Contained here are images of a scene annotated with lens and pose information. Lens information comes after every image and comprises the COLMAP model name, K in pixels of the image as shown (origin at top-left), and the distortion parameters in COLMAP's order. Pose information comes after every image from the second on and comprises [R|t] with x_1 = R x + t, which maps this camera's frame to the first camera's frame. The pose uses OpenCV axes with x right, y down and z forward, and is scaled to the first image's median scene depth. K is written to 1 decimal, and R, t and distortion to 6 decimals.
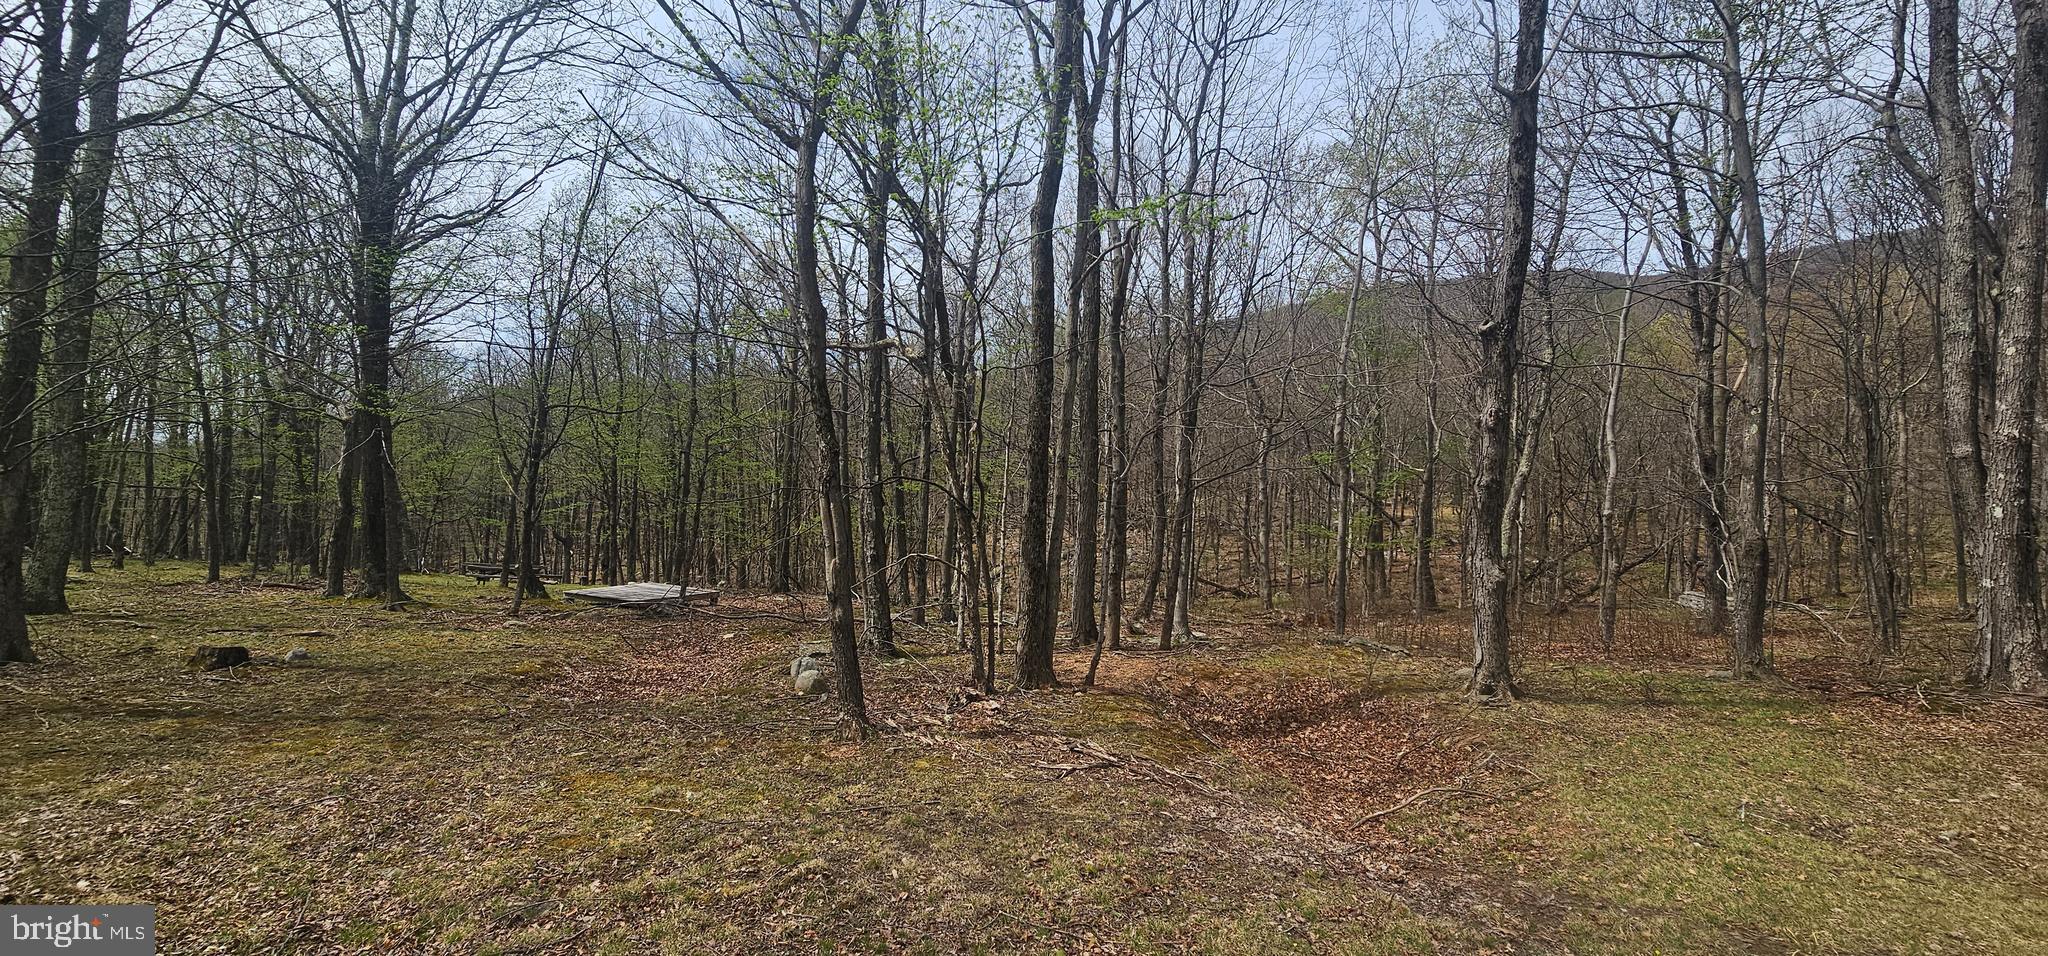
lens RADIAL K [[836.6, 0, 1015.0], [0, 836.6, 474.3], [0, 0, 1]] dist [0.002101, -0.001910]
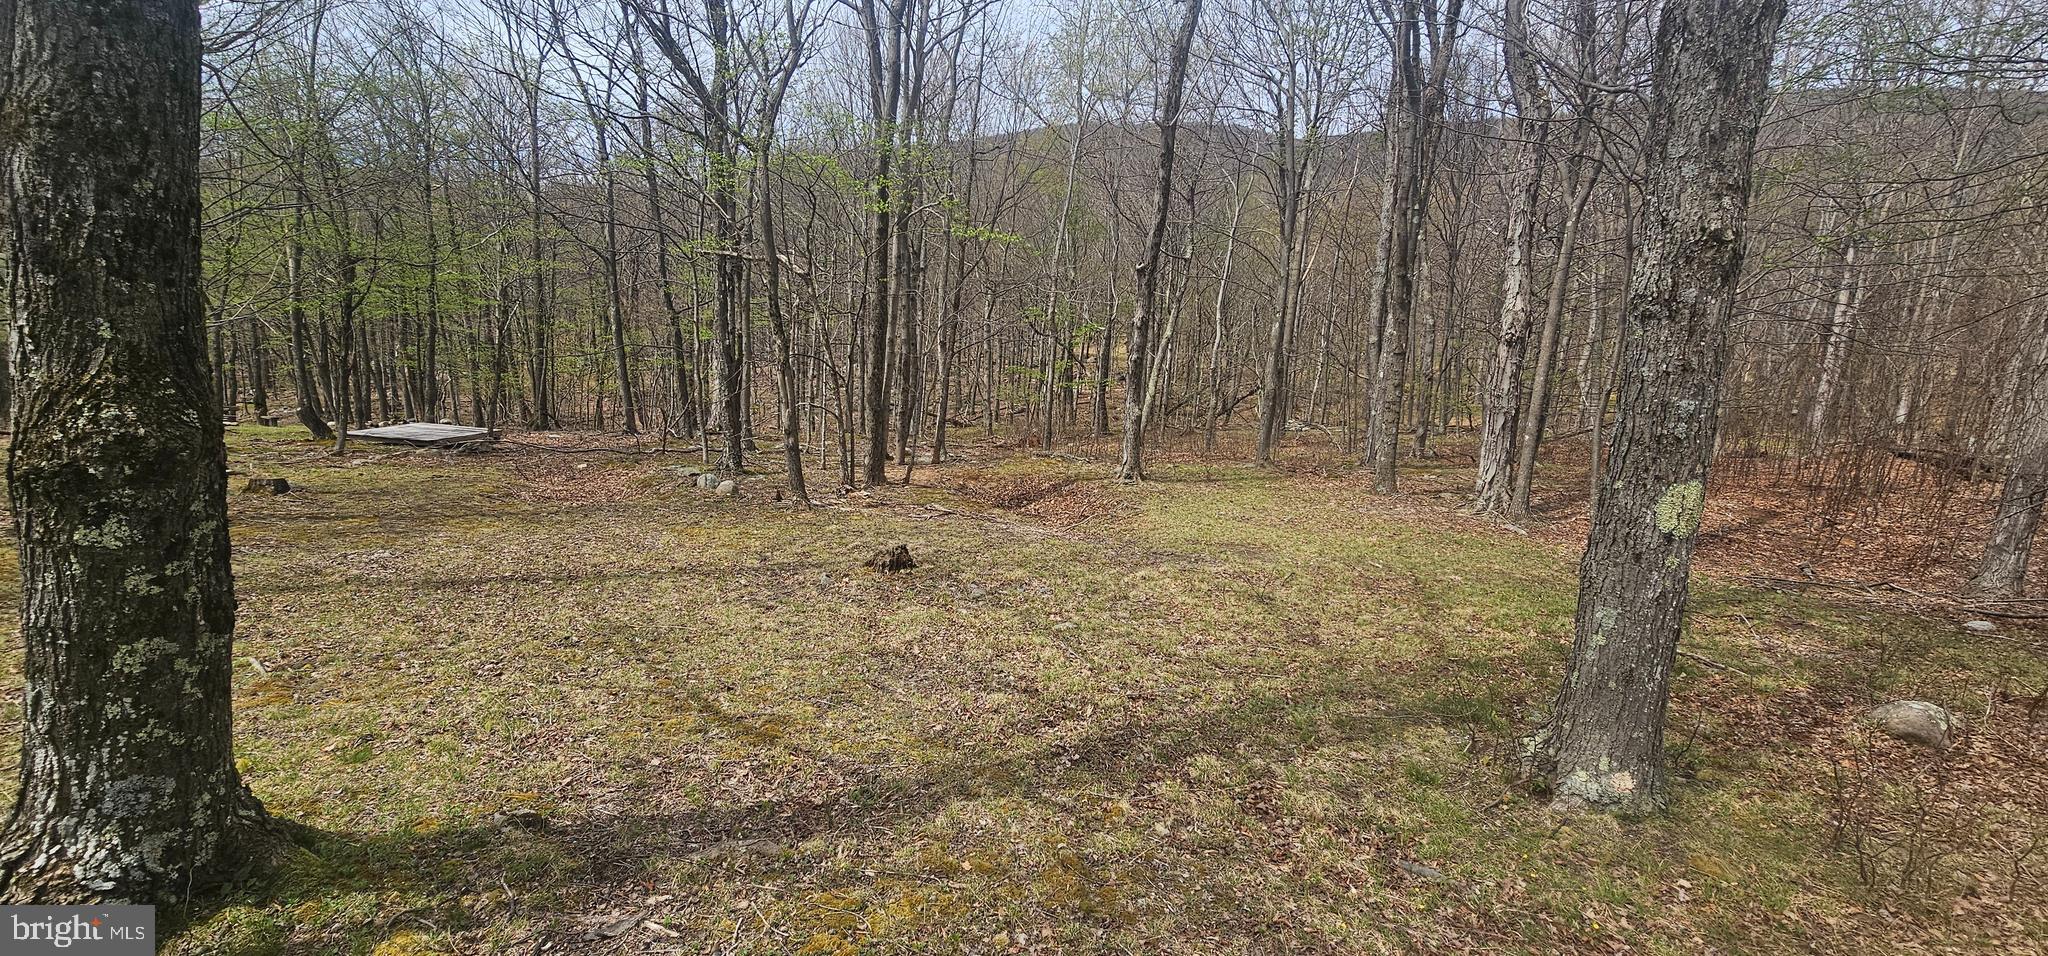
lens RADIAL K [[836.6, 0, 1016.7], [0, 836.6, 479.2], [0, 0, 1]] dist [0.002101, -0.001910]
pose [[0.939274, -0.038848, 0.340963, -0.178049], [-0.032257, 0.979178, 0.200425, -0.057528], [-0.341650, -0.199253, 0.918463, -0.371964]]
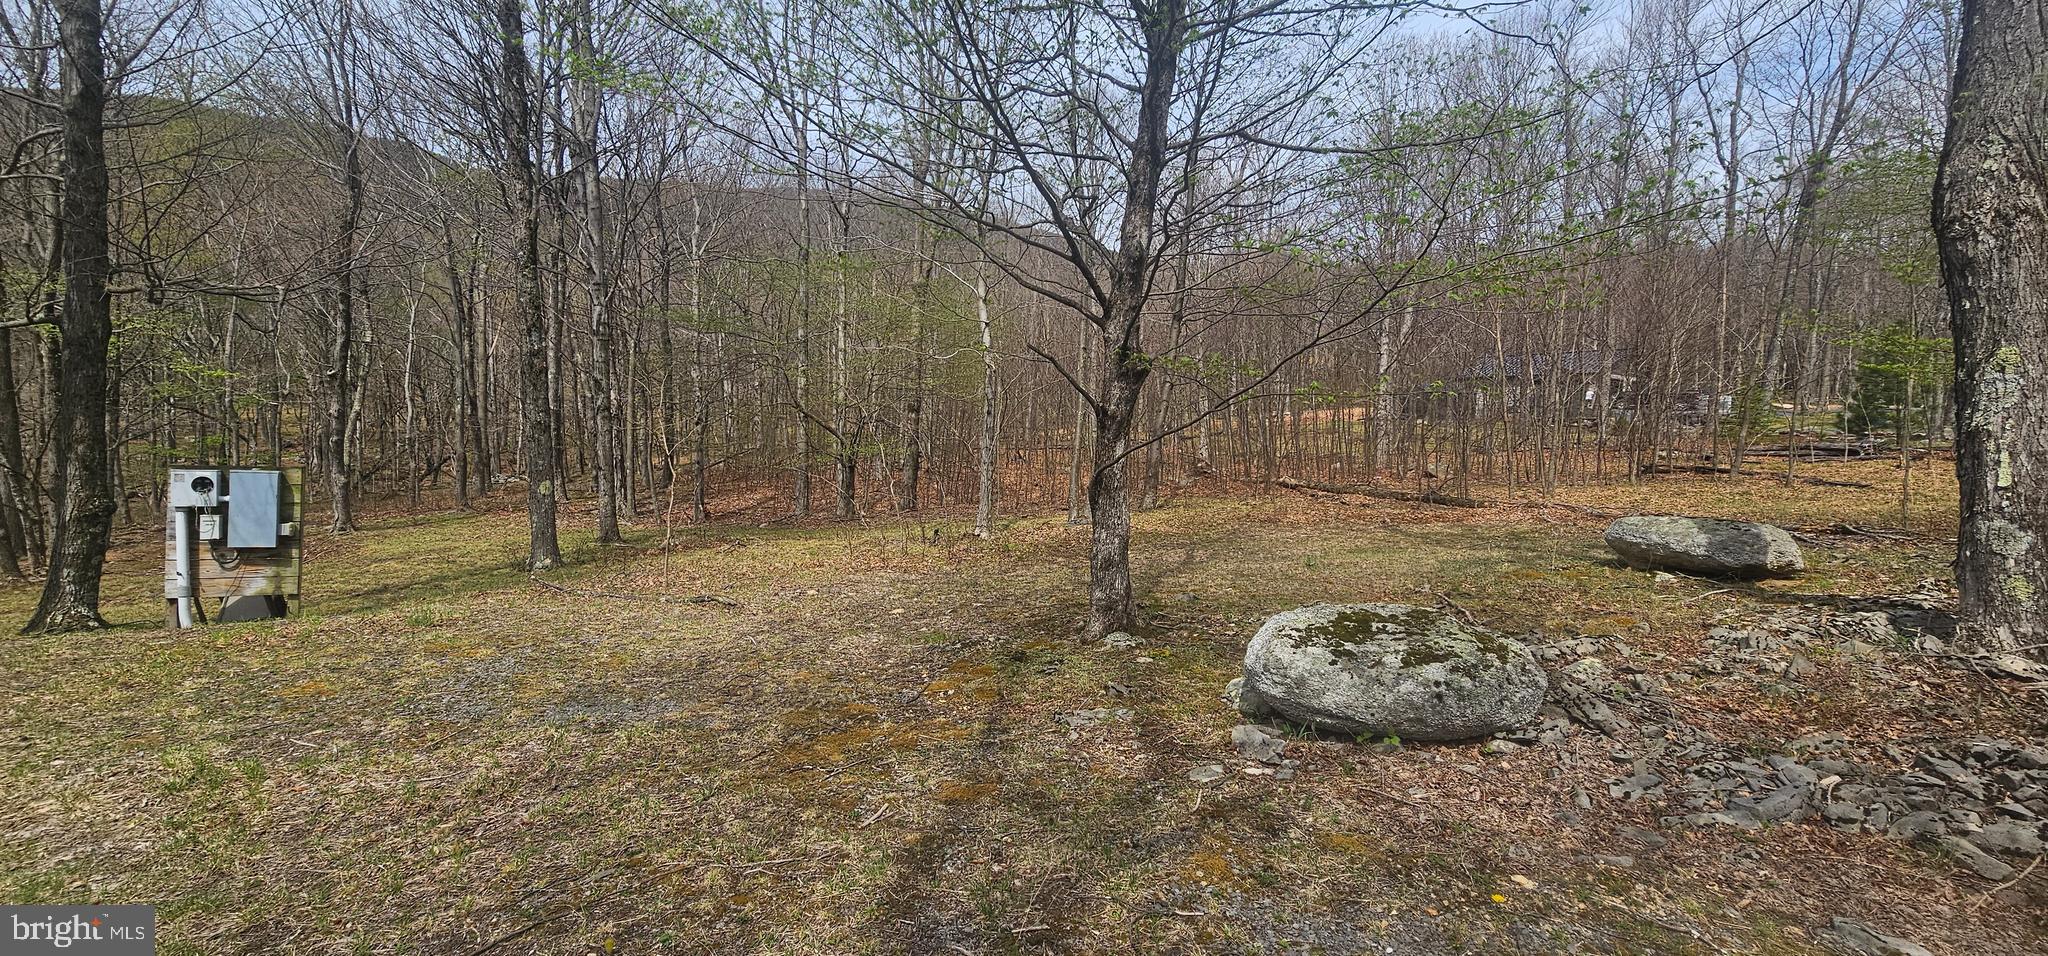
lens RADIAL K [[836.6, 0, 1012.4], [0, 836.6, 479.0], [0, 0, 1]] dist [0.002101, -0.001910]
pose [[0.362442, -0.100940, 0.926524, -0.607542], [-0.032008, 0.992183, 0.120615, -0.149384], [-0.931457, -0.073372, 0.356378, -1.046845]]
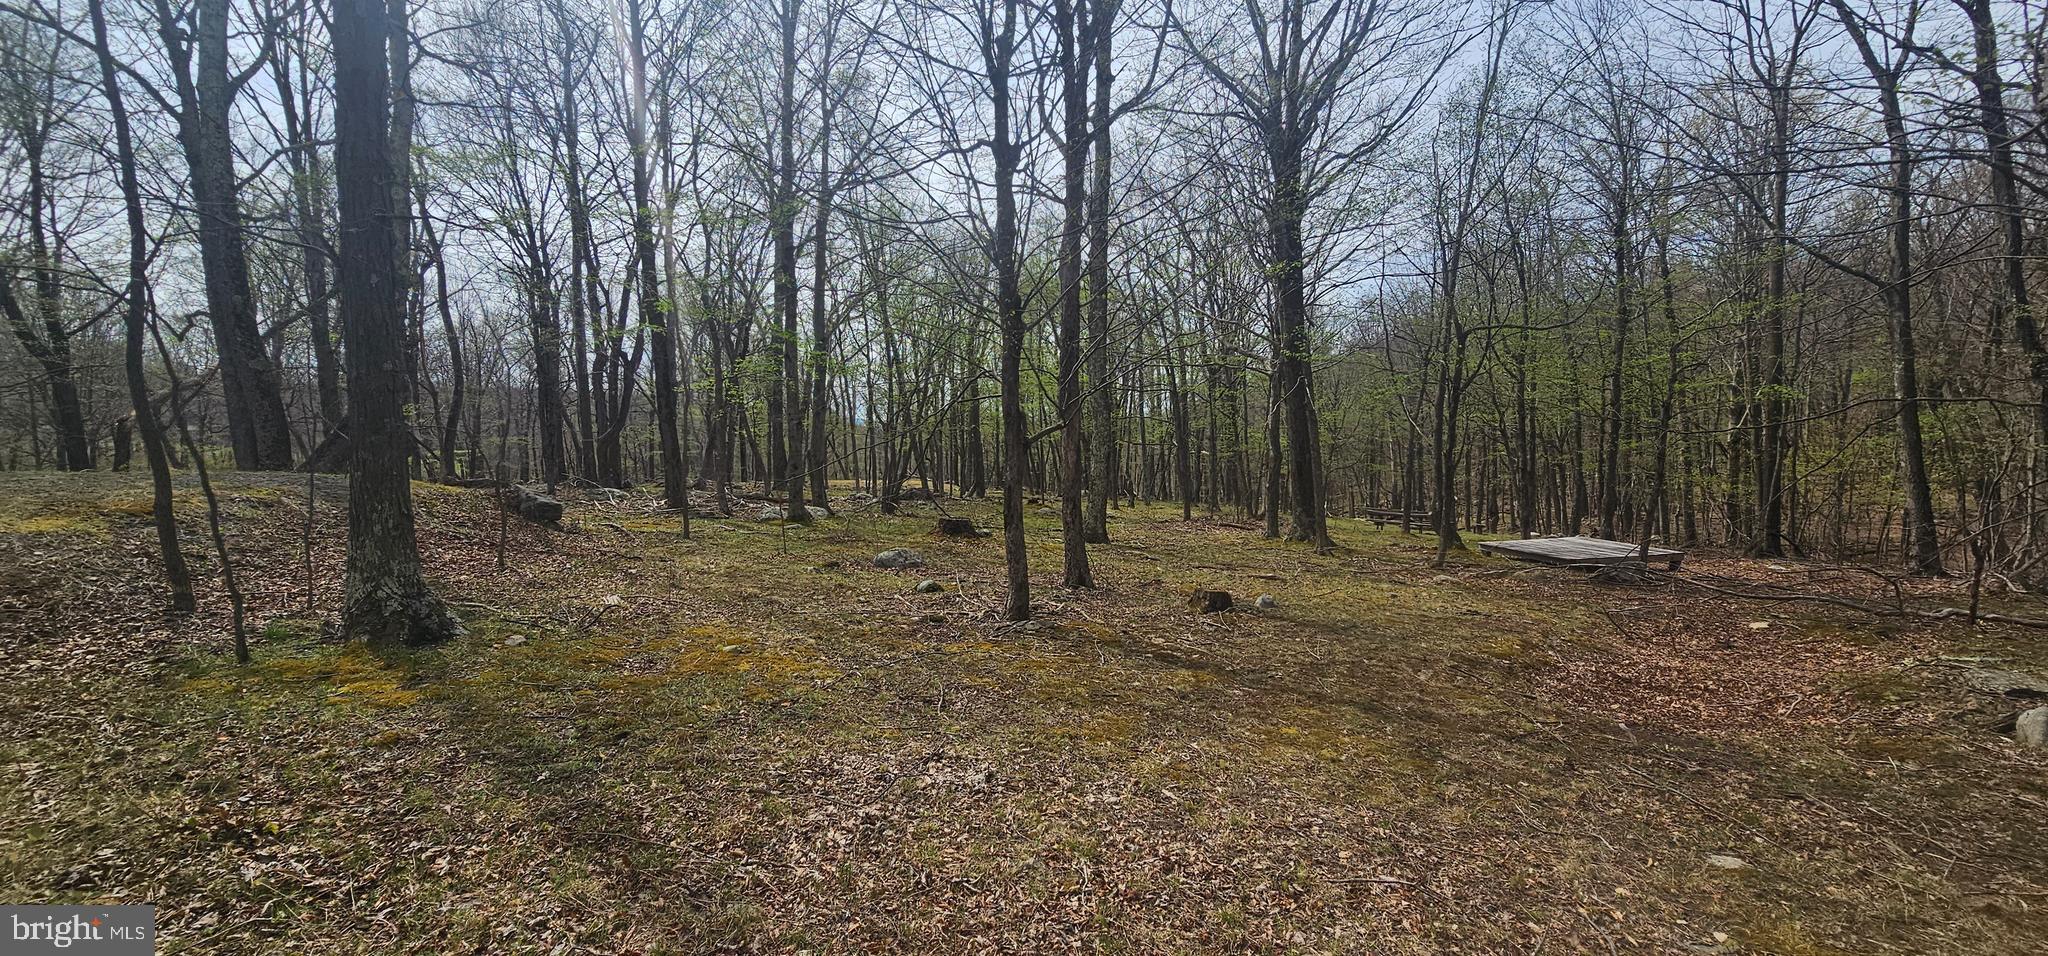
lens RADIAL K [[836.6, 0, 1014.5], [0, 836.6, 462.4], [0, 0, 1]] dist [0.002101, -0.001910]
pose [[0.578447, -0.026274, -0.815297, -0.148703], [0.068435, 0.997521, 0.016408, 0.009036], [0.812844, -0.065286, 0.578811, 0.132194]]
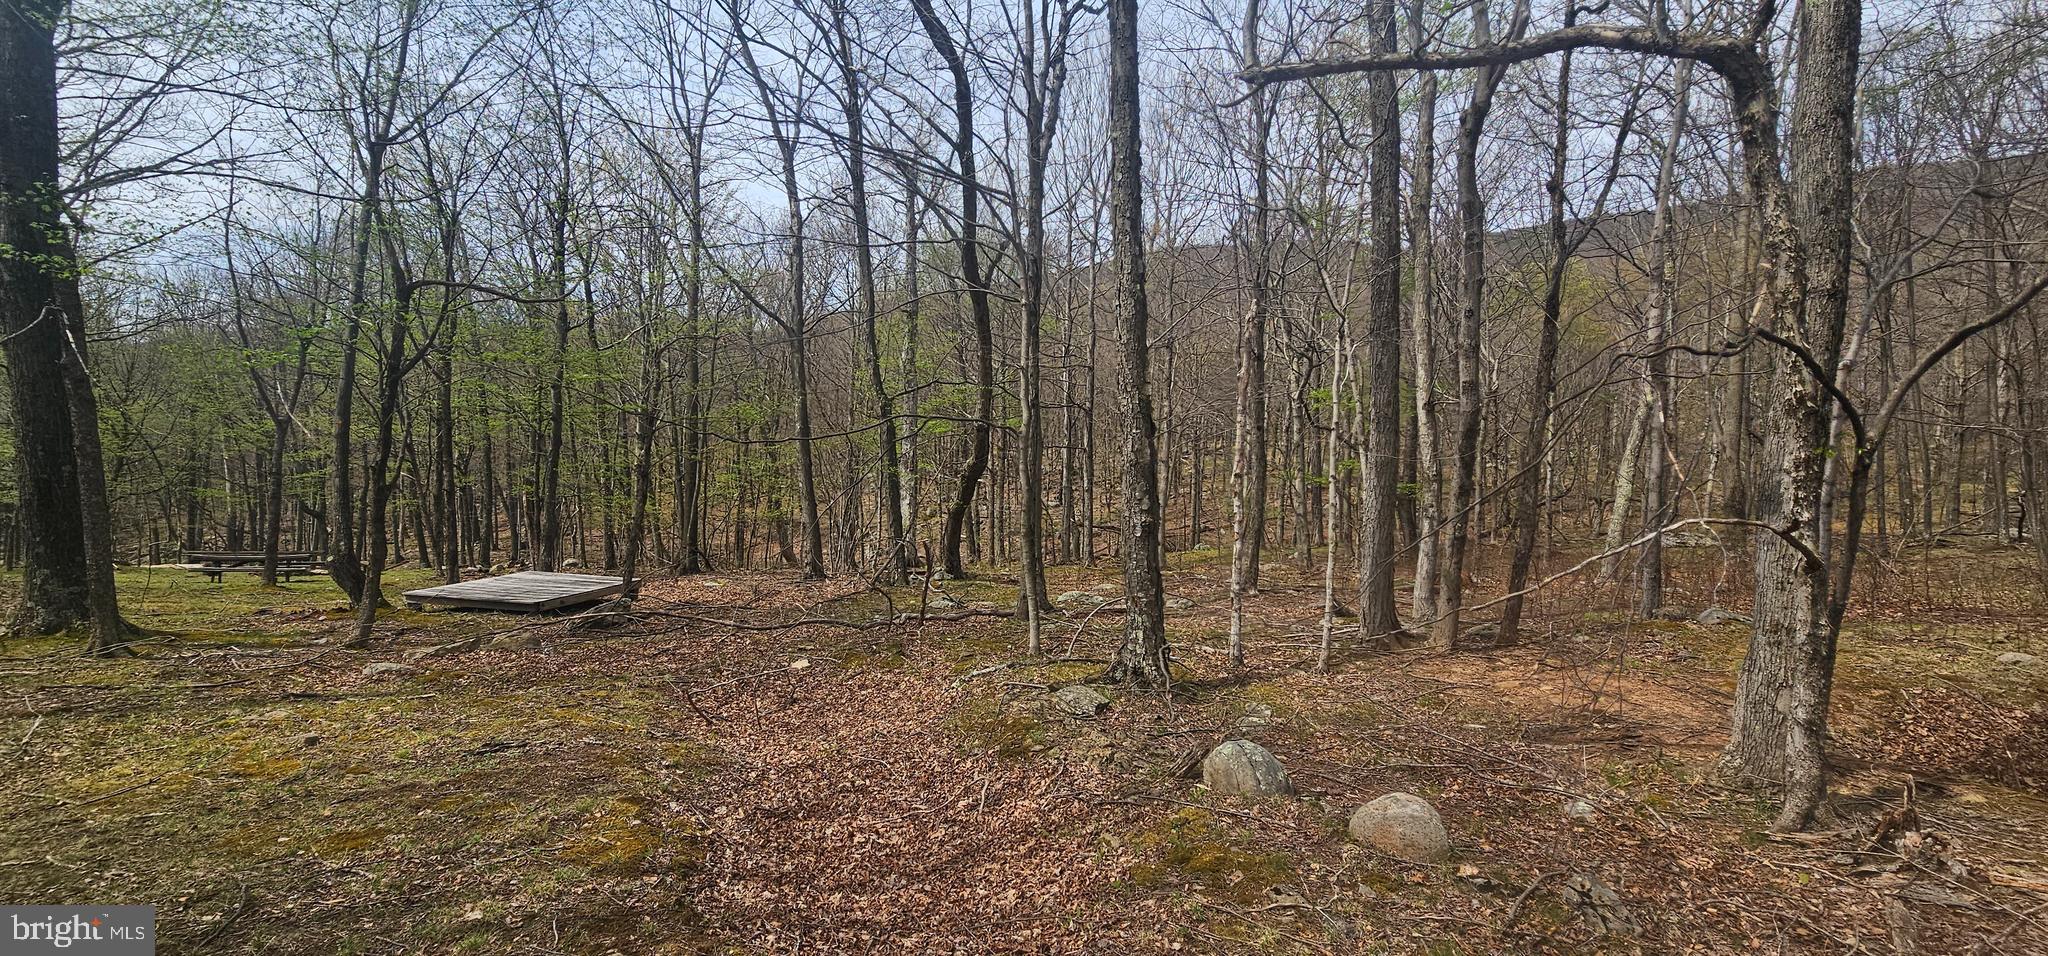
lens RADIAL K [[836.6, 0, 1015.6], [0, 836.6, 479.5], [0, 0, 1]] dist [0.002101, -0.001910]
pose [[0.972785, -0.023198, 0.230546, -0.356942], [0.009658, 0.998170, 0.059687, 0.029179], [-0.231509, -0.055836, 0.971229, 0.422905]]
